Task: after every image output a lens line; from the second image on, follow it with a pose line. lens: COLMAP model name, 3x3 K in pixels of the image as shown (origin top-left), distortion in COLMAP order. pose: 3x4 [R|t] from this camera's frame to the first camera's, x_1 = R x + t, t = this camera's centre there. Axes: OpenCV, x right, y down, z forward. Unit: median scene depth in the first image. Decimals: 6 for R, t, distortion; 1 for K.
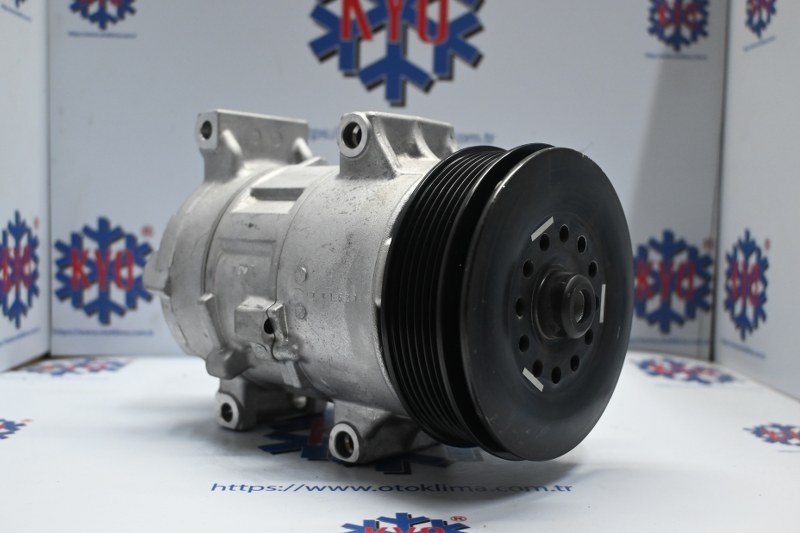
lens RADIAL K [[850.0, 0, 400.0], [0, 850.0, 266.5], [0, 0, 1]] dist [-0.010644, -0.030458]
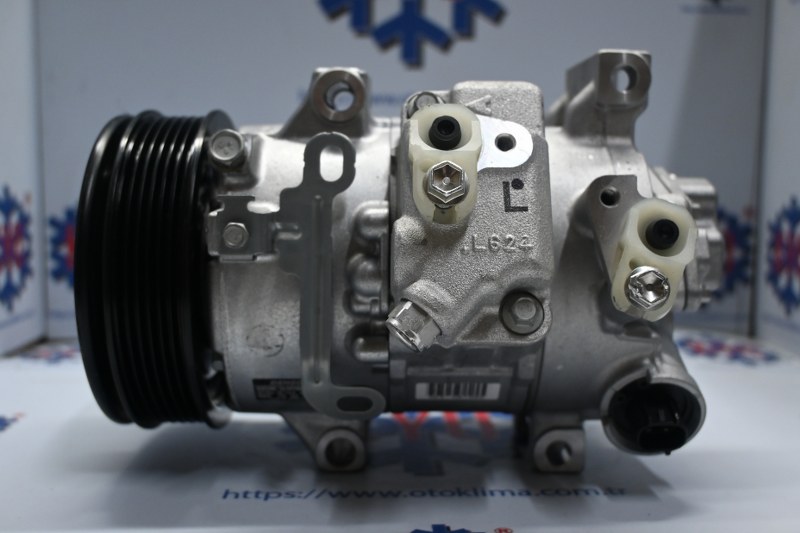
lens RADIAL K [[852.7, 0, 400.0], [0, 852.7, 266.5], [0, 0, 1]] dist [-0.005930, -0.032485]
pose [[0.999927, -0.010886, -0.005196, -0.016461], [0.011065, 0.999301, 0.035697, -0.005332], [0.004804, -0.035752, 0.999349, 0.065786]]
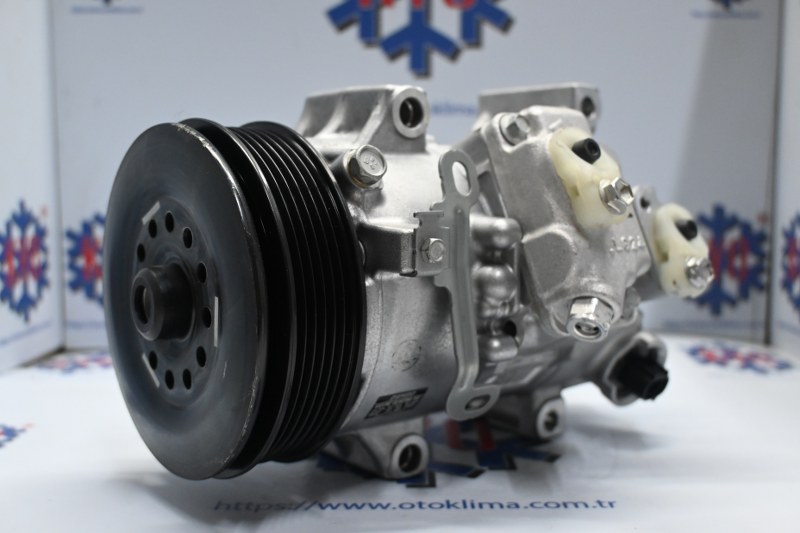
lens RADIAL K [[855.3, 0, 400.0], [0, 855.3, 266.5], [0, 0, 1]] dist [-0.029450, 0.005322]
pose [[0.998722, -0.017555, -0.047396, 0.013673], [0.019052, 0.999327, 0.031335, -0.011910], [0.046814, -0.032198, 0.998385, 0.061748]]
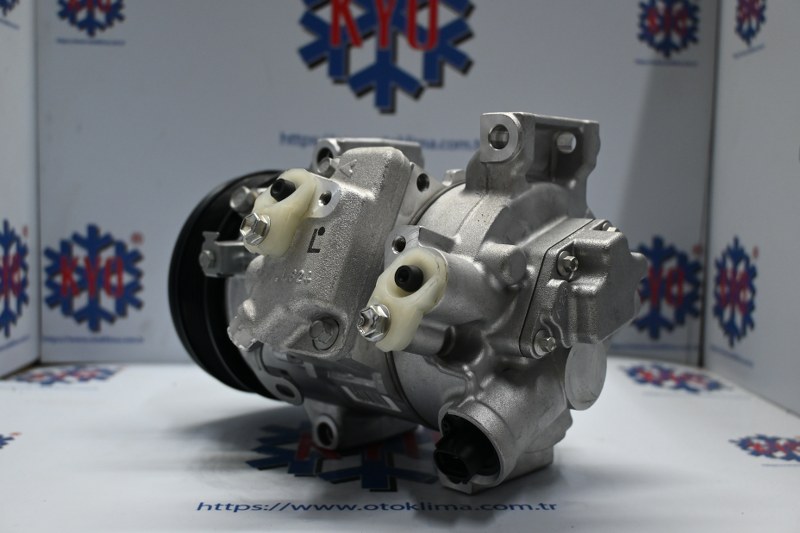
lens RADIAL K [[850.0, 0, 400.0], [0, 850.0, 266.5], [0, 0, 1]] dist [-0.010644, -0.030458]
pose [[0.999989, -0.000610, 0.004575, 0.007621], [0.000556, 0.999930, 0.011859, -0.020691], [-0.004582, -0.011856, 0.999919, -0.000904]]
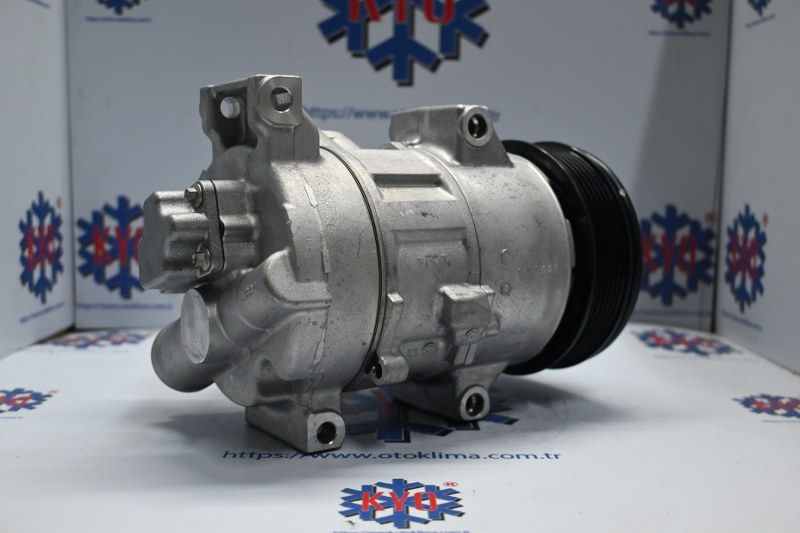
lens RADIAL K [[850.0, 0, 400.0], [0, 850.0, 266.5], [0, 0, 1]] dist [-0.010644, -0.030458]
pose [[0.999619, -0.004092, -0.027290, 0.018690], [0.005173, 0.999200, 0.039654, -0.011443], [0.027106, -0.039780, 0.998841, -0.034818]]
